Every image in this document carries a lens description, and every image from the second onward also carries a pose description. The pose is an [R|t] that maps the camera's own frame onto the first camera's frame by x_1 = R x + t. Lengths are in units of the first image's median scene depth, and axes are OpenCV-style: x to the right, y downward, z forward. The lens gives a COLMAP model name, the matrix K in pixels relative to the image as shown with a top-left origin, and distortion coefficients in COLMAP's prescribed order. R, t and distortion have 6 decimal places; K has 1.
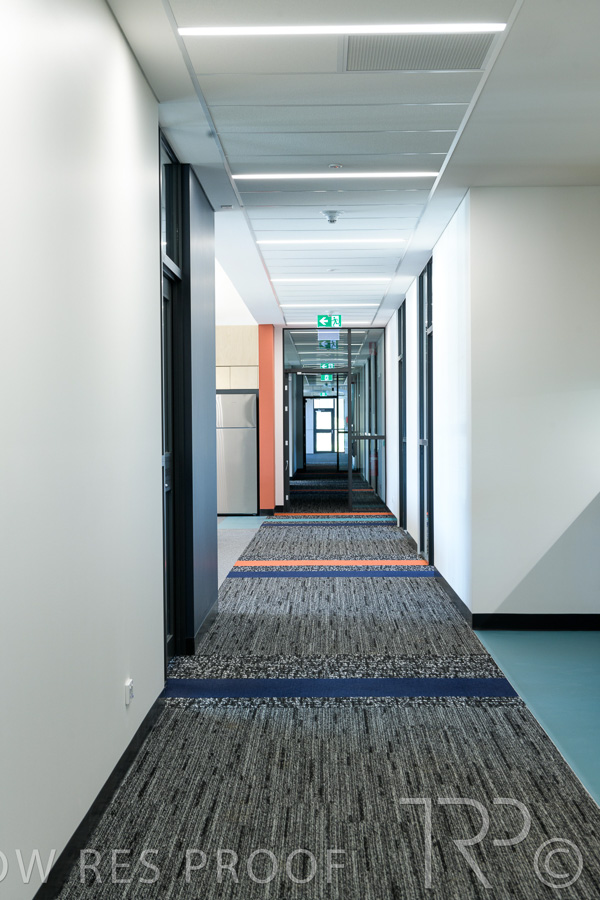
lens RADIAL K [[1467.9, 0, 296.7], [0, 1467.9, 464.0], [0, 0, 1]] dist [0.044080, 0.019203]
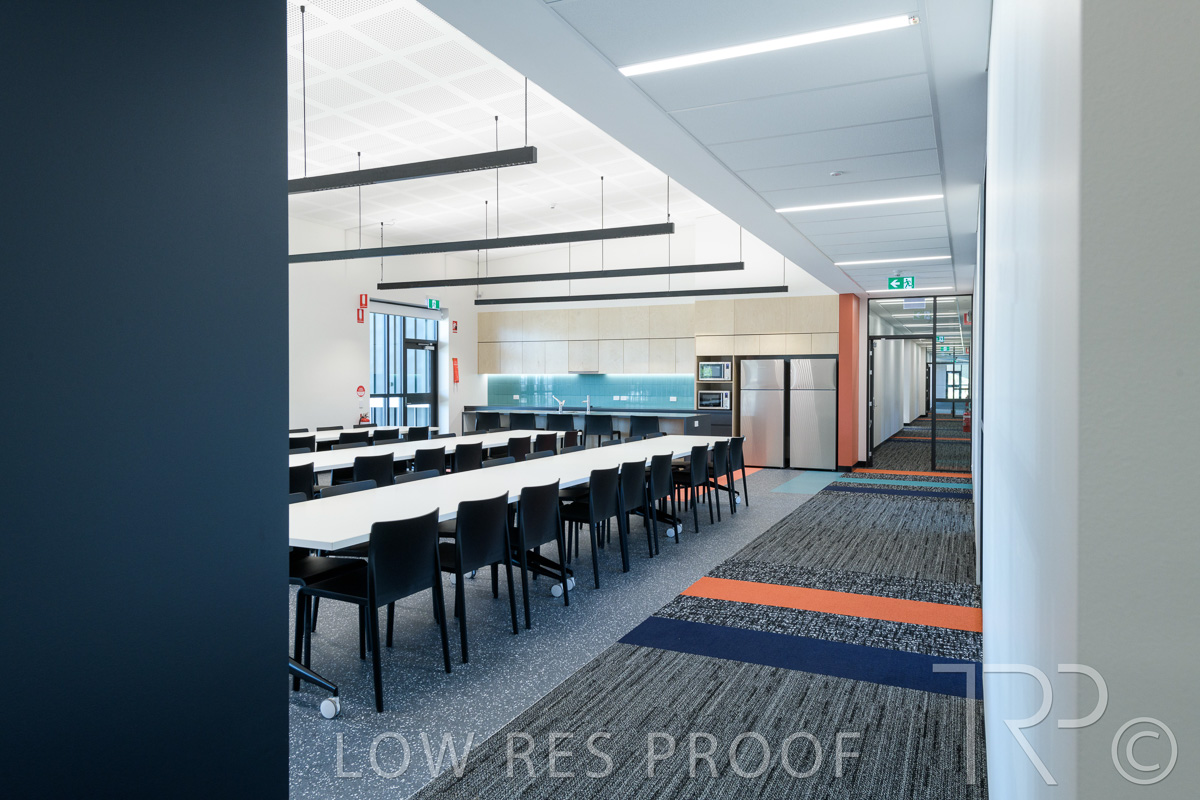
lens RADIAL K [[782.7, 0, 608.6], [0, 782.7, 397.2], [0, 0, 1]] dist [0.036975, -0.038780]
pose [[0.917720, 0.016393, -0.396890, 0.057268], [-0.017862, 0.999840, -0.000007, -0.019478], [0.396827, 0.007096, 0.917866, 0.482616]]
